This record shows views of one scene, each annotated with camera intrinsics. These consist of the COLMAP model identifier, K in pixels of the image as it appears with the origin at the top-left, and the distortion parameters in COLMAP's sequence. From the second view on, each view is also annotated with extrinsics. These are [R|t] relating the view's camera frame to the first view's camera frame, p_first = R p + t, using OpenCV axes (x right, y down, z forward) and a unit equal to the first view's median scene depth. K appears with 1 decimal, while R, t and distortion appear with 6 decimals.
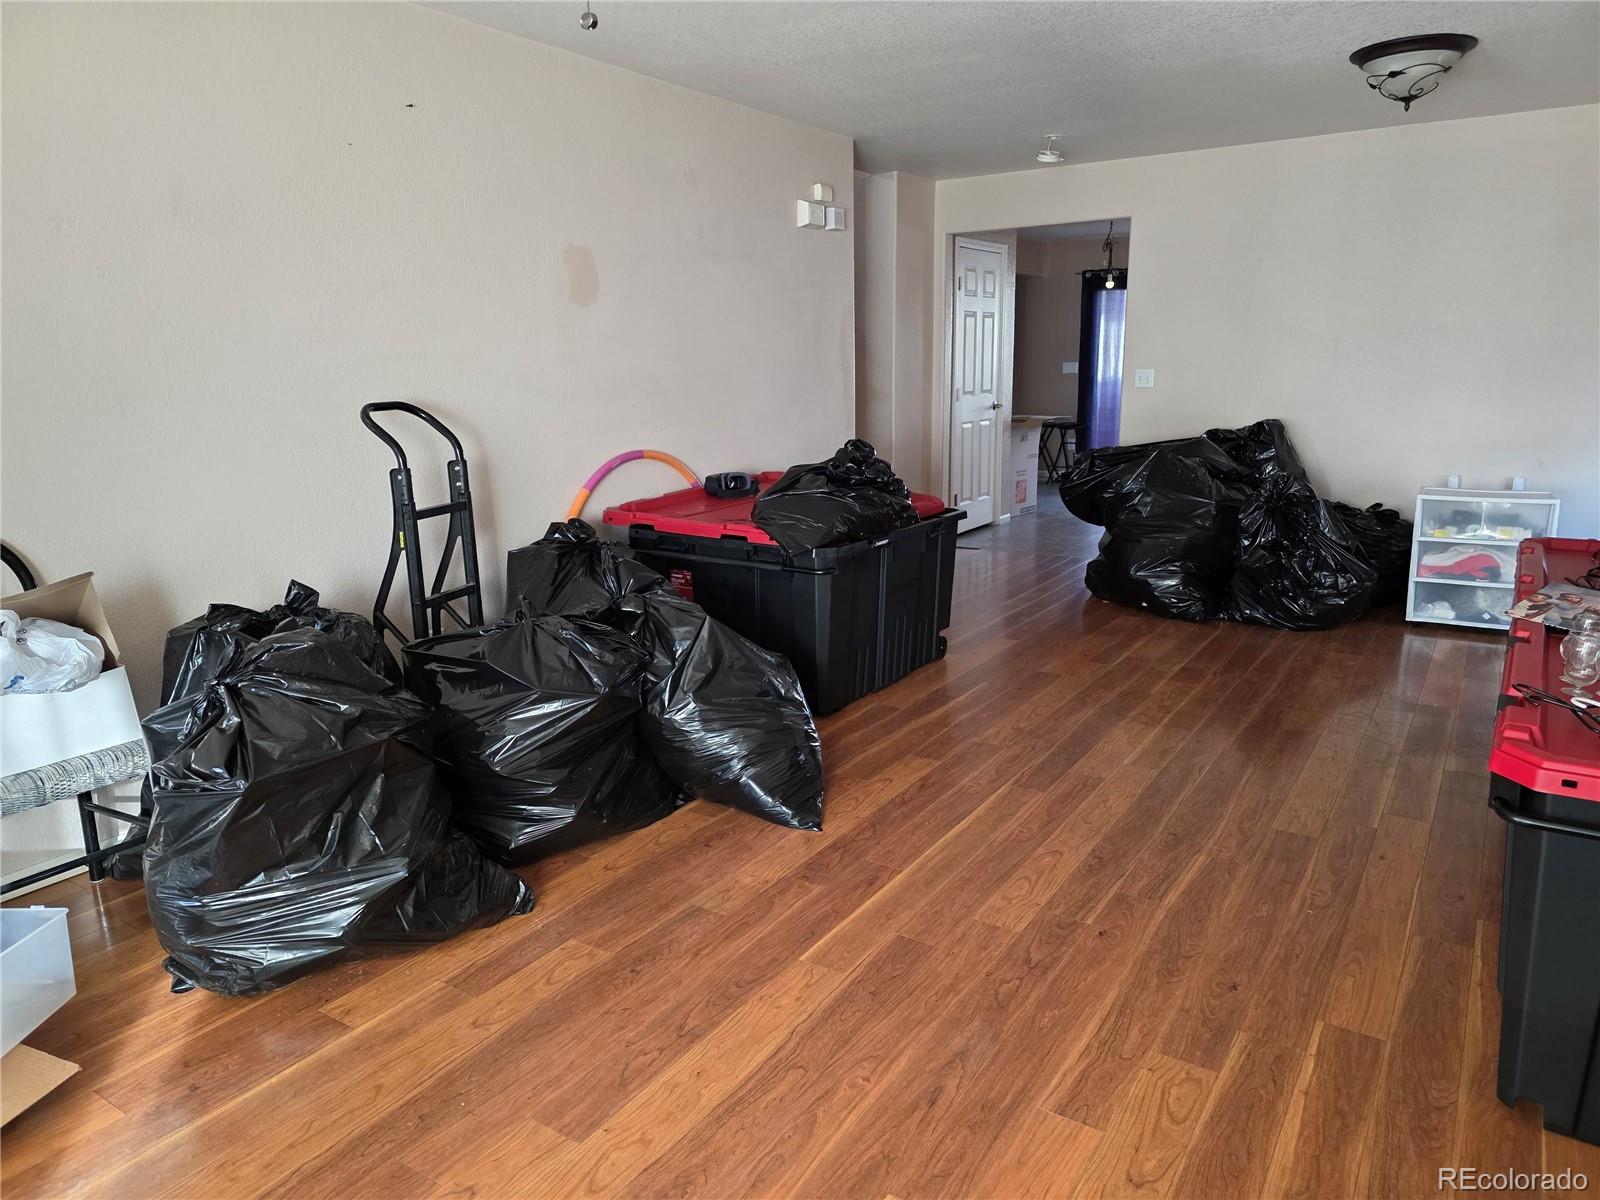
lens RADIAL K [[1070.0, 0, 798.8], [0, 1070.0, 593.9], [0, 0, 1]] dist [0.053179, -0.053015]
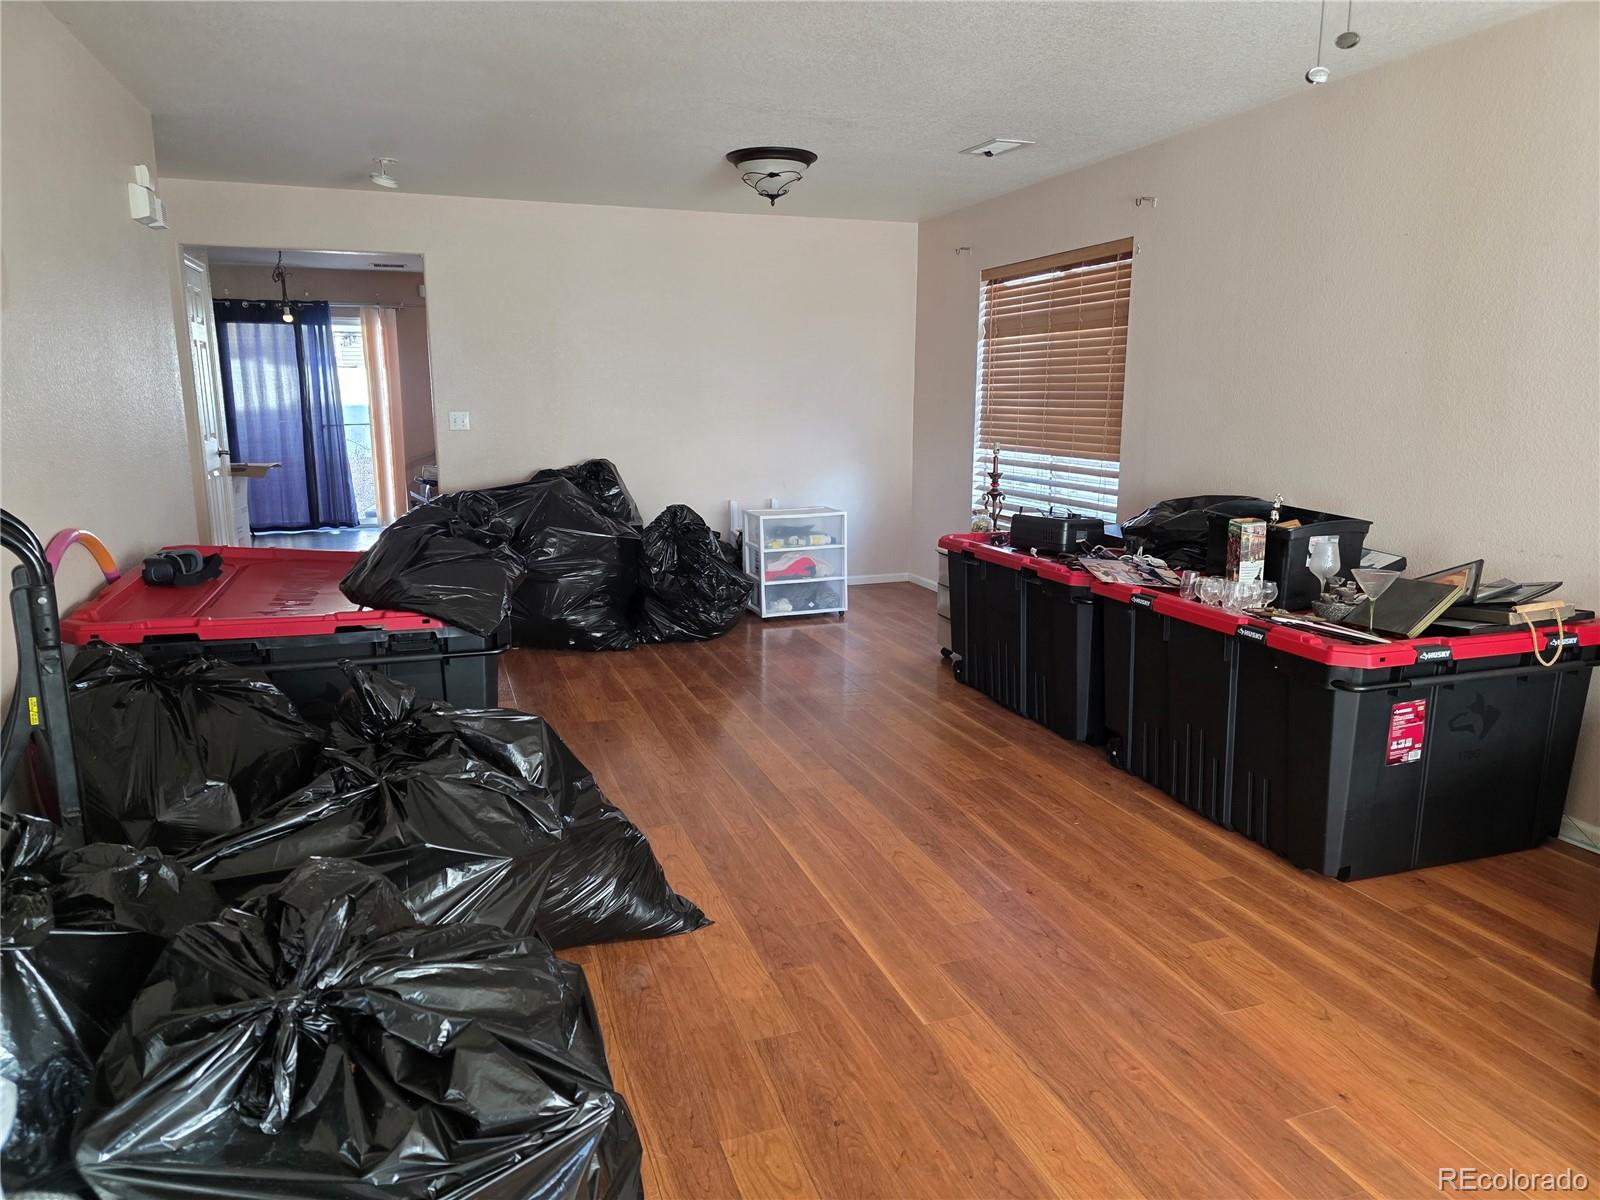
lens RADIAL K [[1070.0, 0, 797.0], [0, 1070.0, 602.5], [0, 0, 1]] dist [0.053179, -0.053015]
pose [[0.601208, -0.137694, 0.787140, -0.567190], [0.160272, 0.985804, 0.050032, -0.072122], [-0.782855, 0.096077, 0.614741, 0.337809]]
